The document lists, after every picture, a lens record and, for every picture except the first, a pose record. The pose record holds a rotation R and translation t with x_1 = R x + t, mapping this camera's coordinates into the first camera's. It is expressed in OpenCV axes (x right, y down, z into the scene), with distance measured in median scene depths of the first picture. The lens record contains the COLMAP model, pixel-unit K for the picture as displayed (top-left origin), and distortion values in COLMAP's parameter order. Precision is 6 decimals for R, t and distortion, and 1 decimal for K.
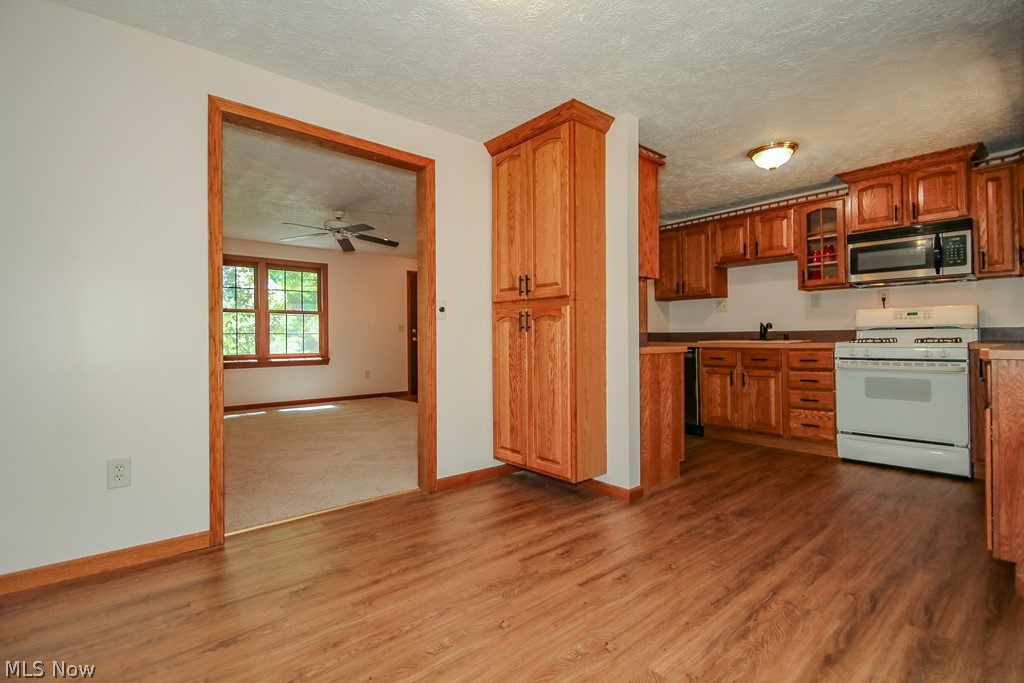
lens RADIAL K [[484.7, 0, 512.0], [0, 484.7, 341.5], [0, 0, 1]] dist [0.019164, -0.000566]
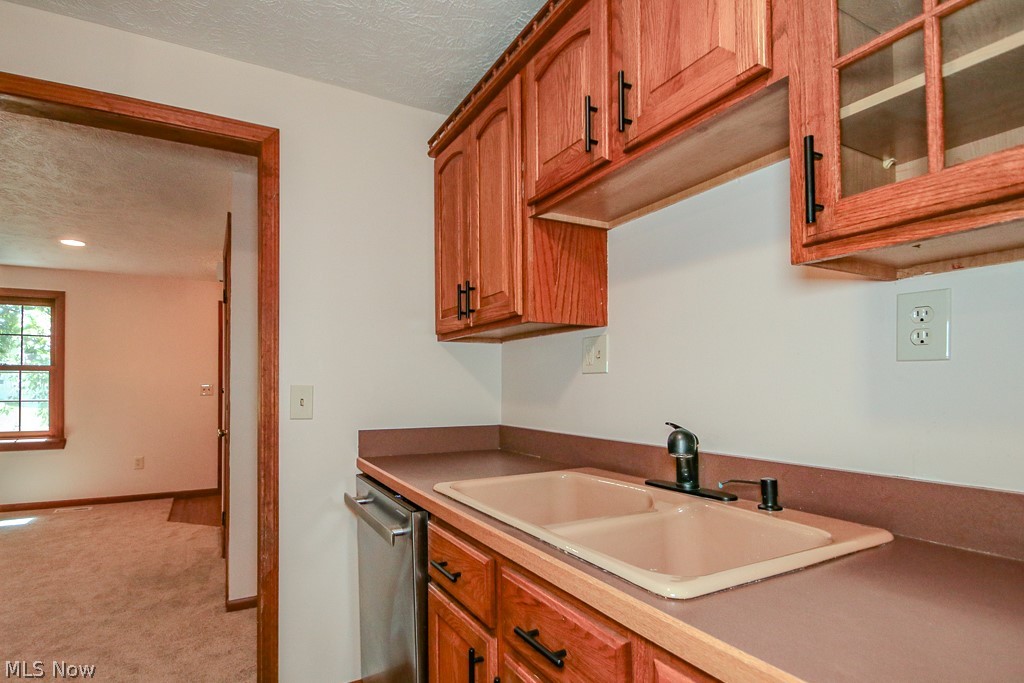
lens RADIAL K [[519.1, 0, 466.0], [0, 519.1, 373.7], [0, 0, 1]] dist [-0.002296, -0.001718]
pose [[0.970946, 0.000369, -0.239298, 0.541755], [-0.007659, 0.999534, -0.029533, -0.062709], [0.239176, 0.030508, 0.970497, 0.830833]]
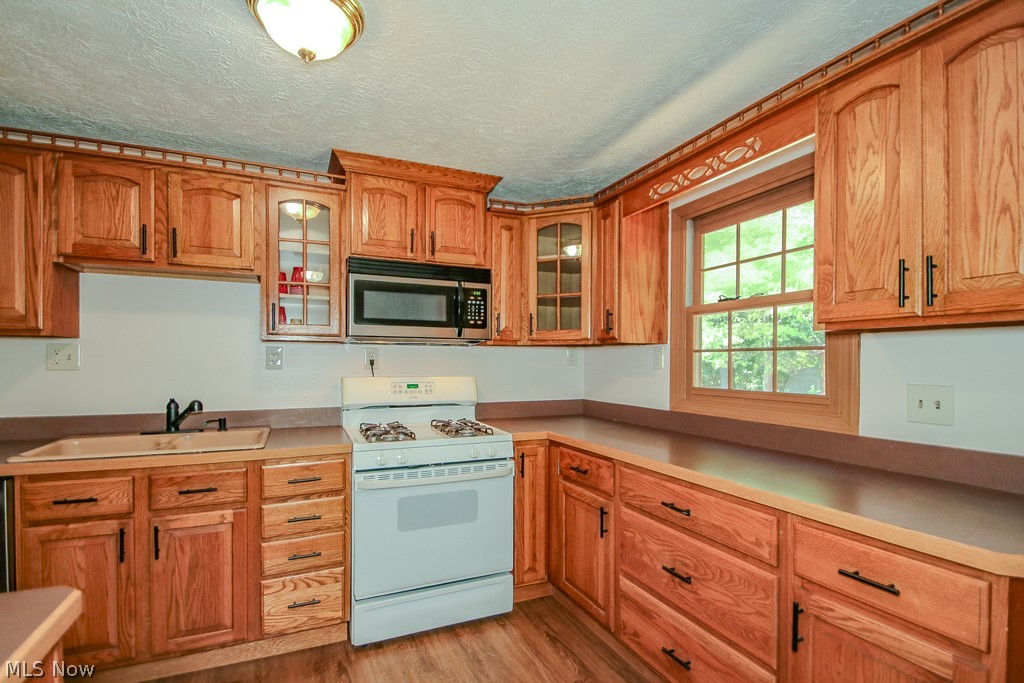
lens RADIAL K [[482.5, 0, 515.6], [0, 482.5, 363.3], [0, 0, 1]] dist [-0.003260, -0.000720]
pose [[0.286161, 0.007914, 0.958149, 0.171918], [0.002058, 0.999959, -0.008874, -0.078374], [-0.958179, 0.004511, 0.286133, 0.615873]]
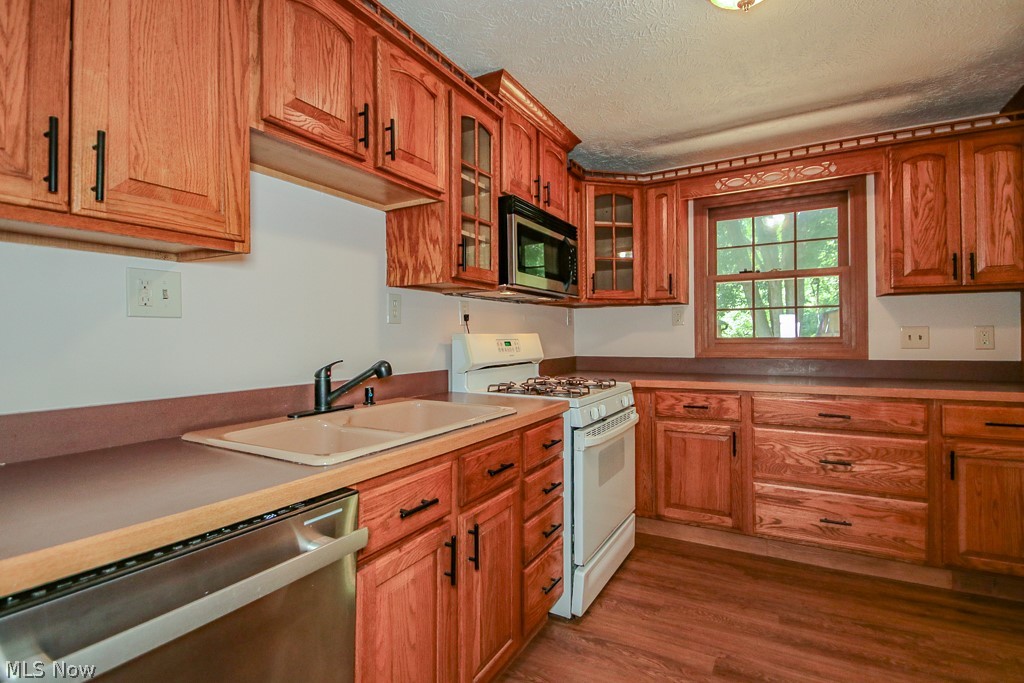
lens RADIAL K [[483.7, 0, 508.2], [0, 483.7, 332.0], [0, 0, 1]] dist [-0.003007, -0.001428]
pose [[-0.331873, 0.021443, 0.943081, 0.185462], [0.020597, 0.999668, -0.015481, -0.058117], [-0.943099, 0.014287, -0.332204, 1.147051]]
